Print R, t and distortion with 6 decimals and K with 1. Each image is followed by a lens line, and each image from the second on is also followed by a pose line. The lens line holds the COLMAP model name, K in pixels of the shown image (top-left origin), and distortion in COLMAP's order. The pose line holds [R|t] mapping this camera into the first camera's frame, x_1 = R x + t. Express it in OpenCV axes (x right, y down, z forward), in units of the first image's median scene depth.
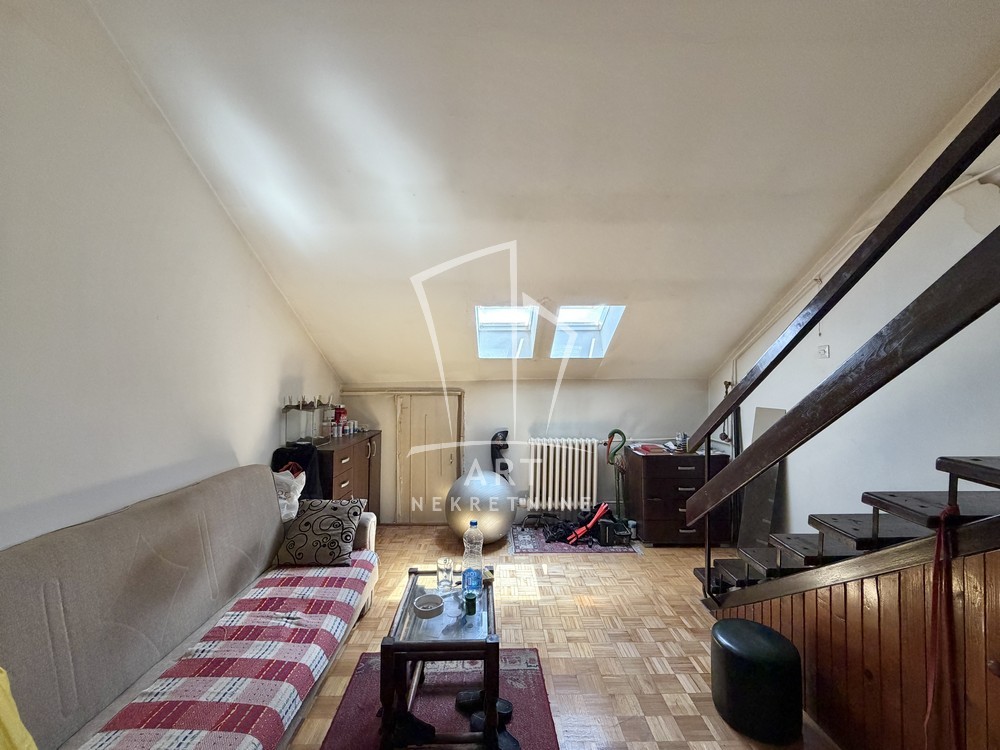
lens RADIAL K [[397.9, 0, 502.1], [0, 397.9, 371.6], [0, 0, 1]] dist [-0.003249, 0.000675]
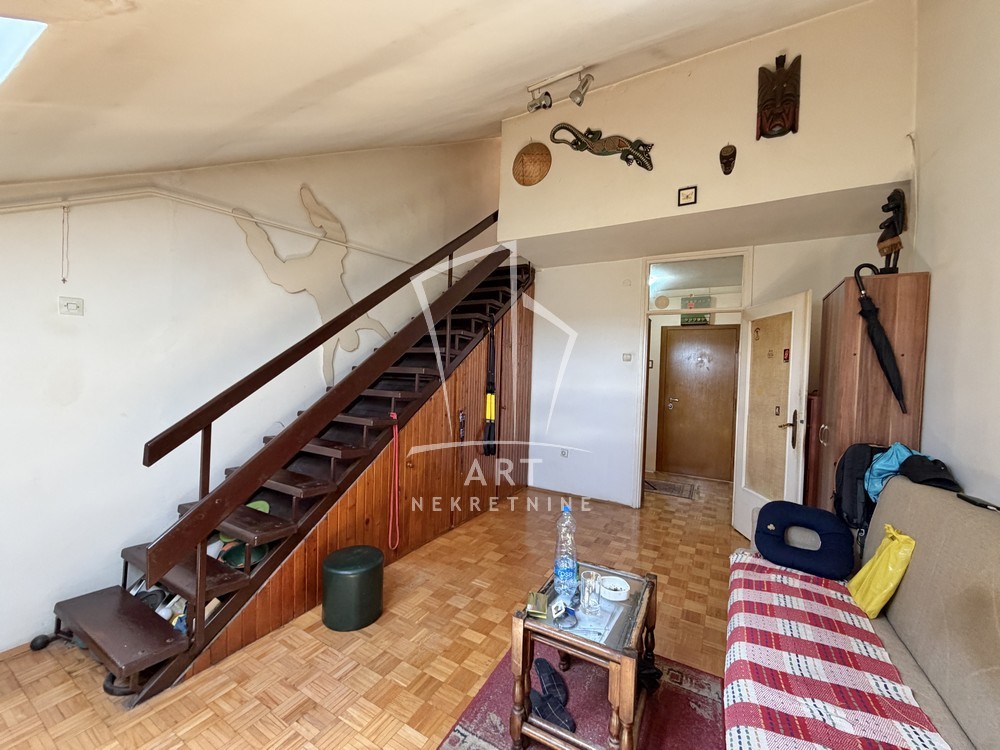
lens RADIAL K [[397.9, 0, 499.4], [0, 397.9, 380.1], [0, 0, 1]] dist [-0.003249, 0.000675]
pose [[-0.859418, -0.024589, 0.510682, -0.280842], [-0.034173, 0.999372, -0.009391, 0.074344], [-0.510131, -0.025522, -0.859718, 1.311031]]
